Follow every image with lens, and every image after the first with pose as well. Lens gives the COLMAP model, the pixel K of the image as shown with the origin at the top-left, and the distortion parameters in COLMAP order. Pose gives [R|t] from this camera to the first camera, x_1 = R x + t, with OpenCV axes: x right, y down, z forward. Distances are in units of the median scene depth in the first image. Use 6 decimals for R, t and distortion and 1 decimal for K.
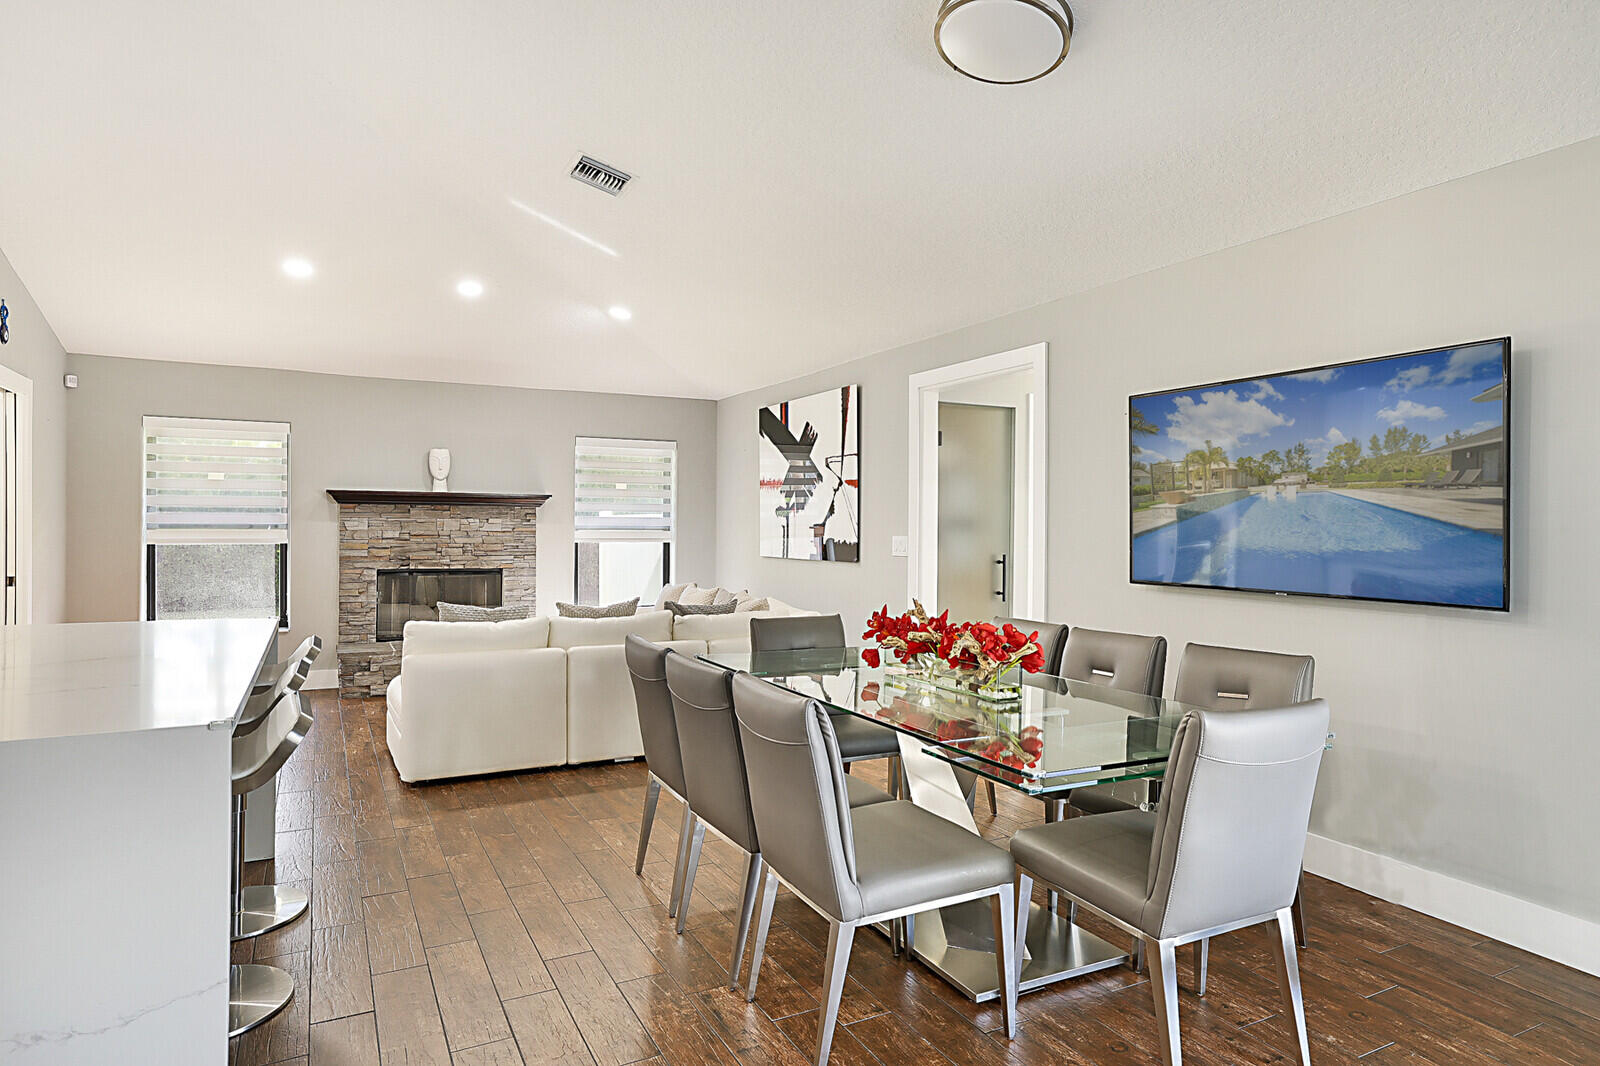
lens RADIAL K [[900.4, 0, 800.0], [0, 900.4, 533.0], [0, 0, 1]] dist [-0.026157, 0.048197]
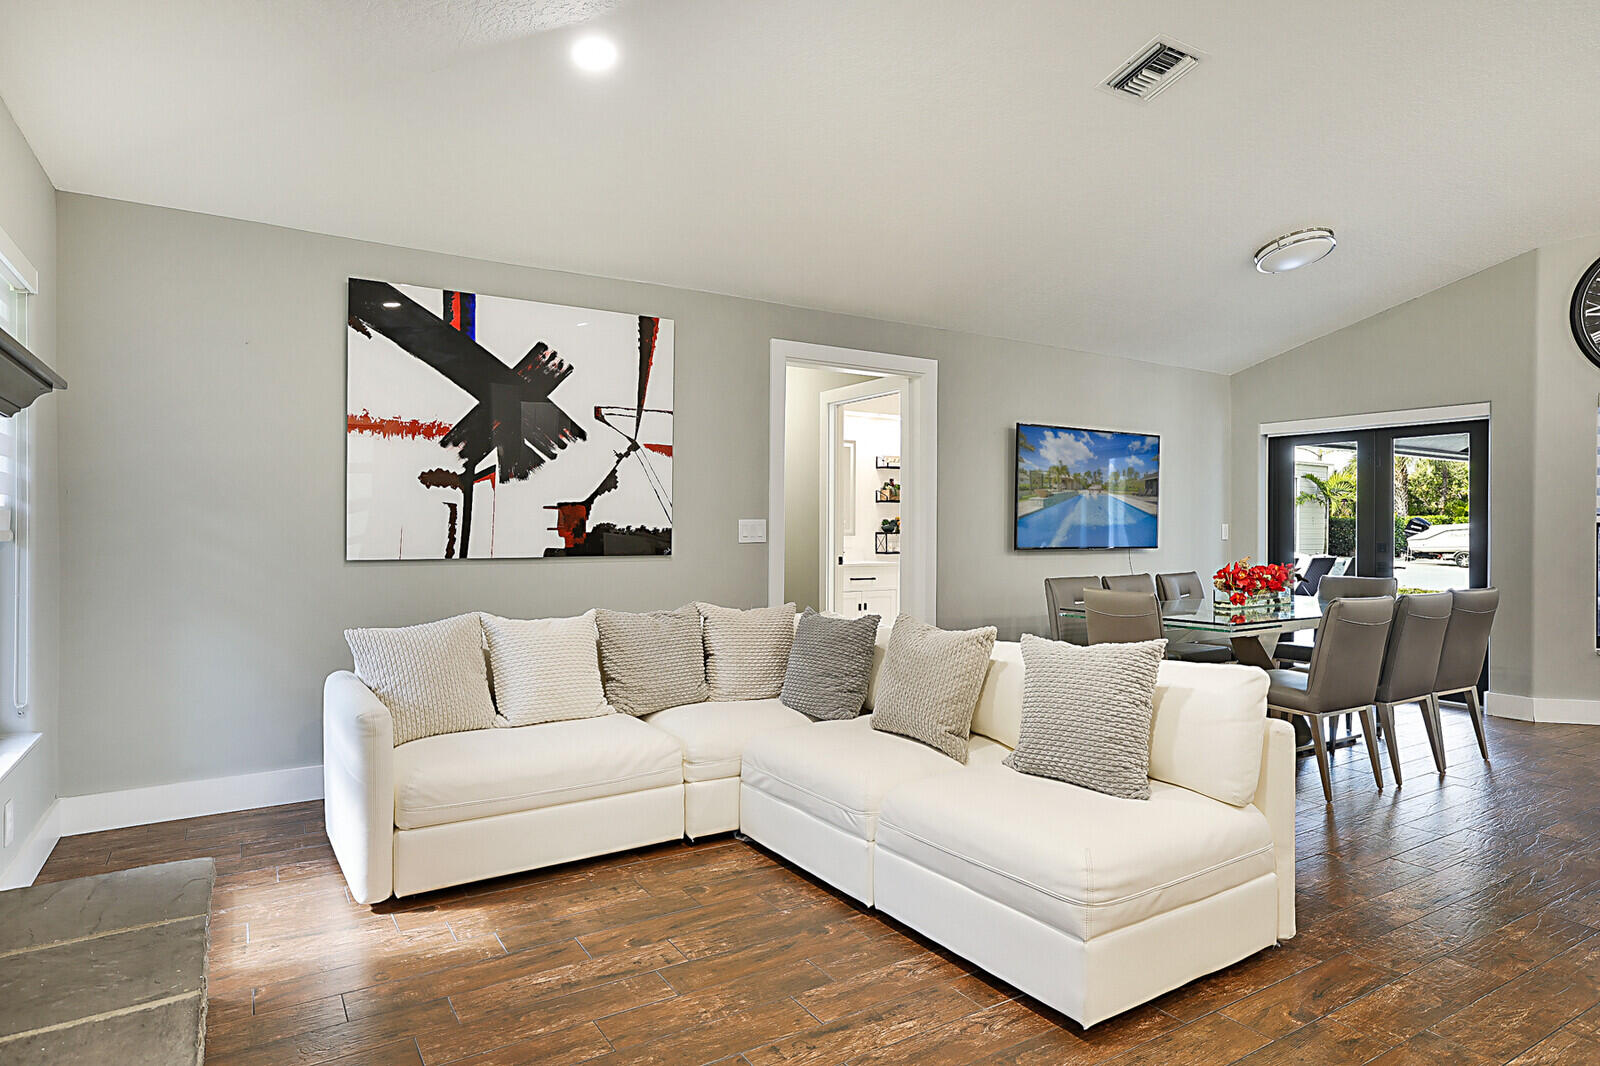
lens RADIAL K [[900.4, 0, 800.0], [0, 900.4, 533.0], [0, 0, 1]] dist [-0.026157, 0.048197]
pose [[-0.064992, -0.004610, 0.997875, -0.654167], [0.009025, 0.999946, 0.005207, 0.010417], [-0.997845, 0.009344, -0.064947, 0.879045]]
